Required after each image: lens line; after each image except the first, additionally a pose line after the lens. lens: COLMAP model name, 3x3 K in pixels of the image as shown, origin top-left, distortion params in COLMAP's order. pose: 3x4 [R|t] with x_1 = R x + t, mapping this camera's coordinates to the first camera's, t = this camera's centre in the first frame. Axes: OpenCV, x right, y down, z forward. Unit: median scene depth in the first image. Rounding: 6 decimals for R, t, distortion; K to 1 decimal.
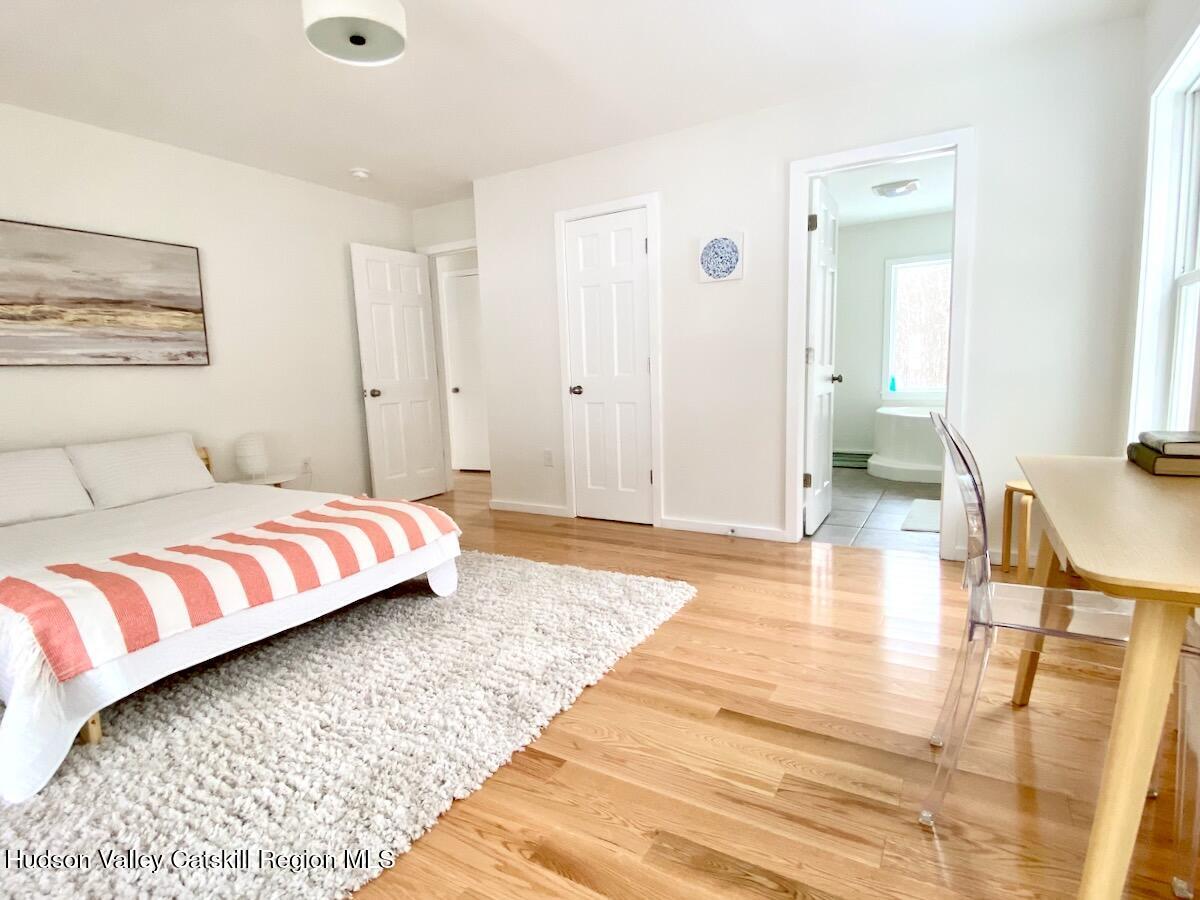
lens RADIAL K [[599.1, 0, 596.9], [0, 599.1, 454.7], [0, 0, 1]] dist [0.003466, -0.012598]
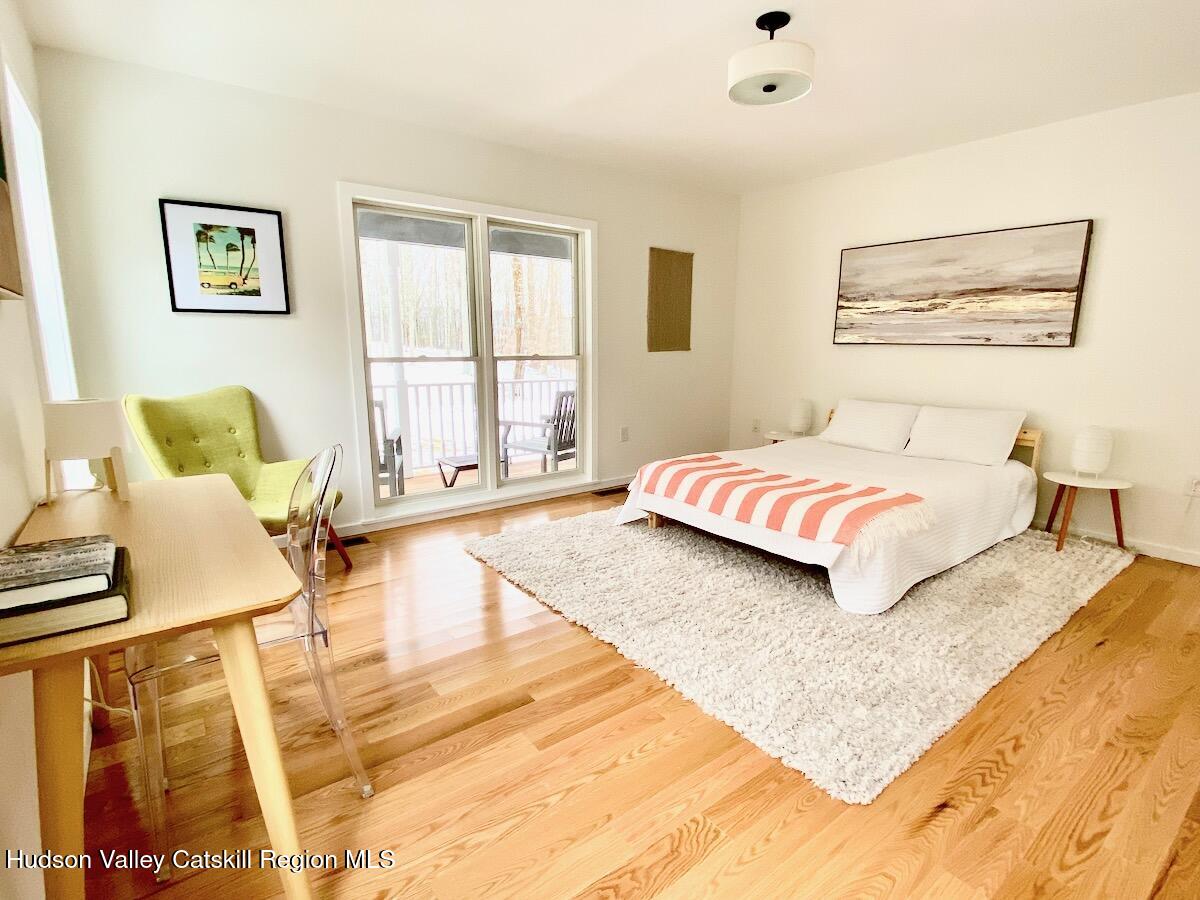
lens RADIAL K [[599.1, 0, 596.9], [0, 599.1, 454.7], [0, 0, 1]] dist [0.003466, -0.012598]
pose [[-0.382973, 0.202530, -0.901284, 0.630600], [-0.119089, 0.956703, 0.265587, -0.181897], [0.916051, 0.209046, -0.342272, 0.828923]]
